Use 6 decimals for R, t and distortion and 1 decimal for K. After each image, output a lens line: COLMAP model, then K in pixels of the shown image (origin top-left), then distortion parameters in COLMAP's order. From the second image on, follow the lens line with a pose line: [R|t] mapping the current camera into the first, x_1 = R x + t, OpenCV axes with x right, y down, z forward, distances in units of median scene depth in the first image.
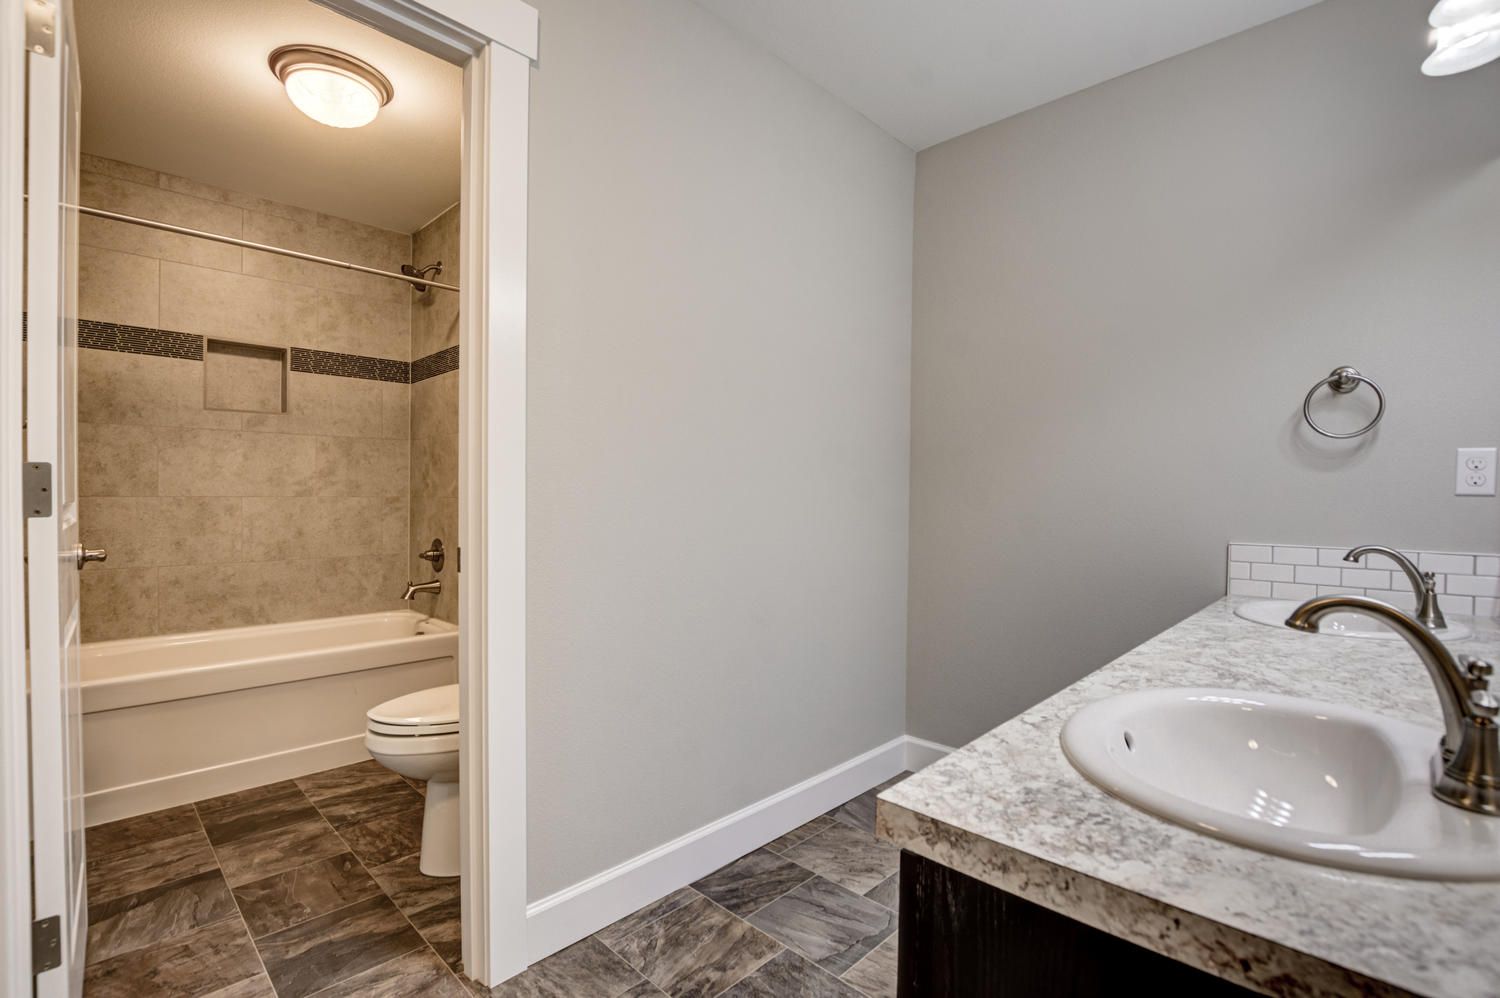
lens RADIAL K [[694.4, 0, 746.5], [0, 694.4, 501.7], [0, 0, 1]] dist [-0.012039, -0.000010]
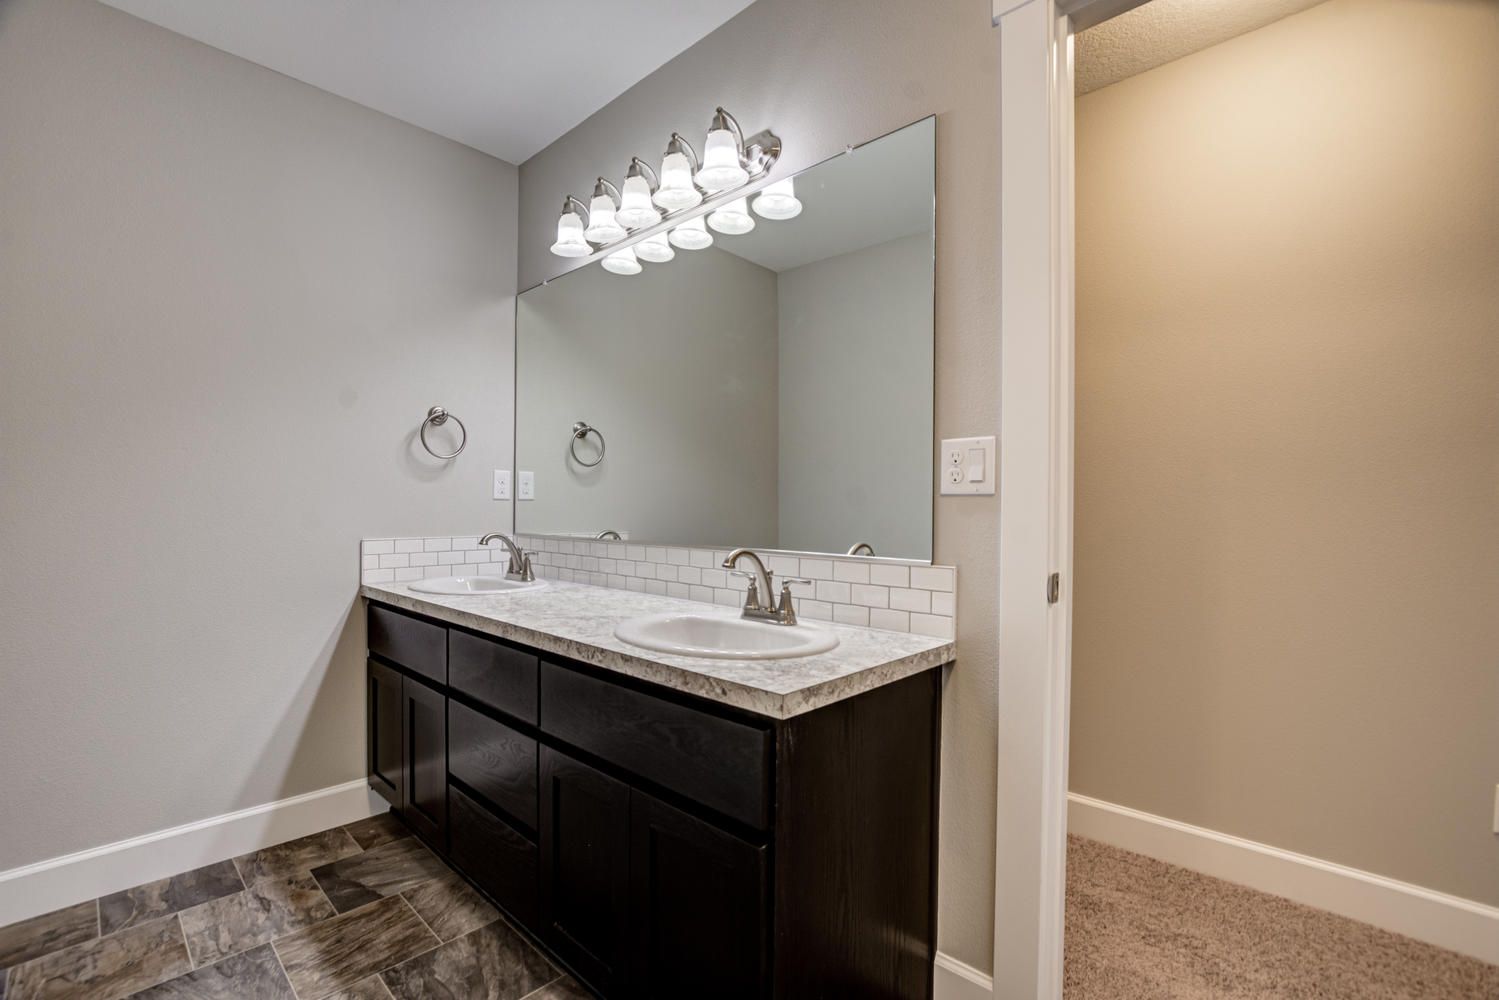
lens RADIAL K [[668.9, 0, 749.5], [0, 668.9, 500.0], [0, 0, 1]] dist [-0.029333, 0.000407]
pose [[-0.019687, 0.000863, 0.999806, -1.354891], [0.001192, 0.999999, -0.000840, -0.018479], [-0.999805, 0.001175, -0.019688, 1.119299]]
